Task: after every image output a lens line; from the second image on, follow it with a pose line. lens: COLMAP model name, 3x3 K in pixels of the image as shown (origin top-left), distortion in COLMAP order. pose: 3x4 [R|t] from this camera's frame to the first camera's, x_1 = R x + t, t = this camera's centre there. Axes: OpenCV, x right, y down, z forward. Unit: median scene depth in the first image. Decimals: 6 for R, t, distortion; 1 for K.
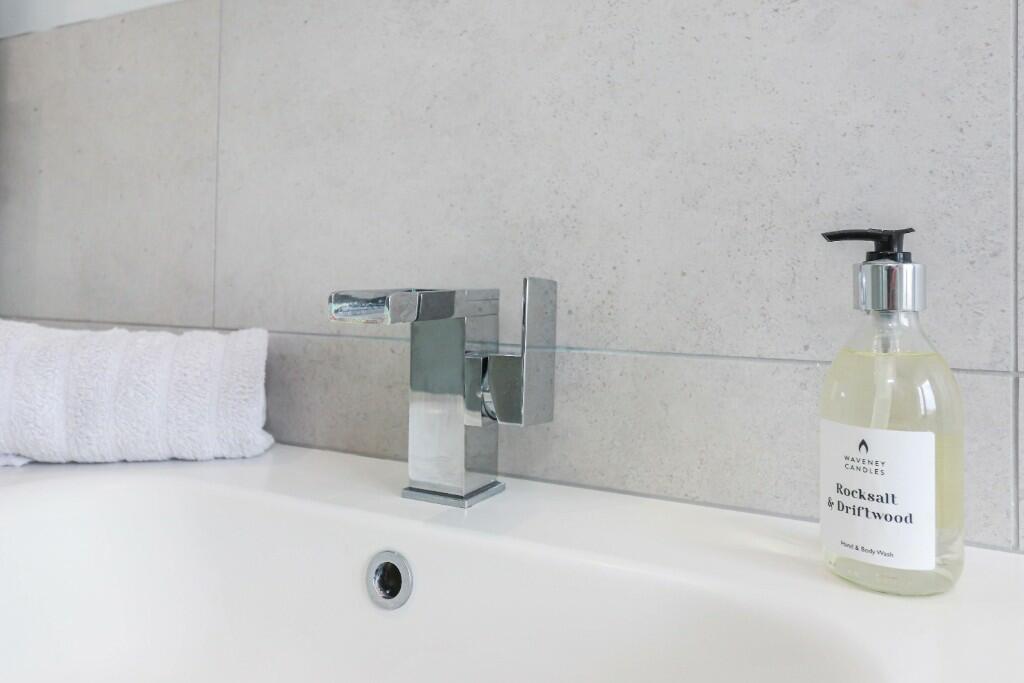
lens RADIAL K [[845.0, 0, 512.0], [0, 845.0, 341.5], [0, 0, 1]] dist [0.067925, -0.003199]
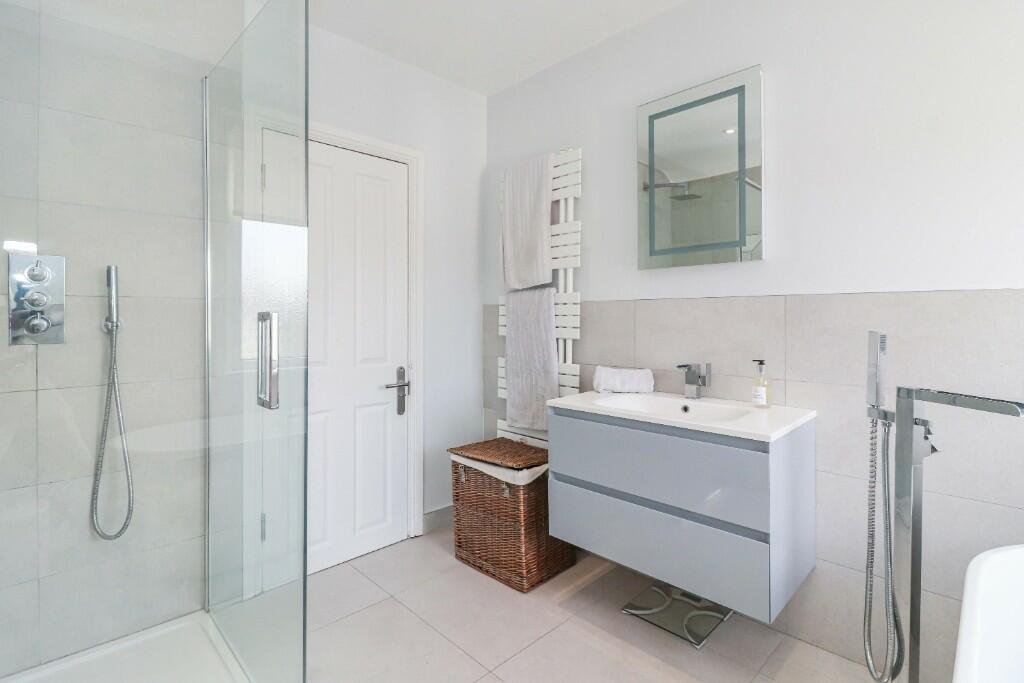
lens RADIAL K [[478.3, 0, 512.0], [0, 478.3, 341.5], [0, 0, 1]] dist [-0.000274, -0.000125]
pose [[0.957552, 0.001973, -0.288253, -0.330335], [-0.014564, 0.999031, -0.041541, -0.068555], [0.287892, 0.043976, 0.956653, -2.720403]]
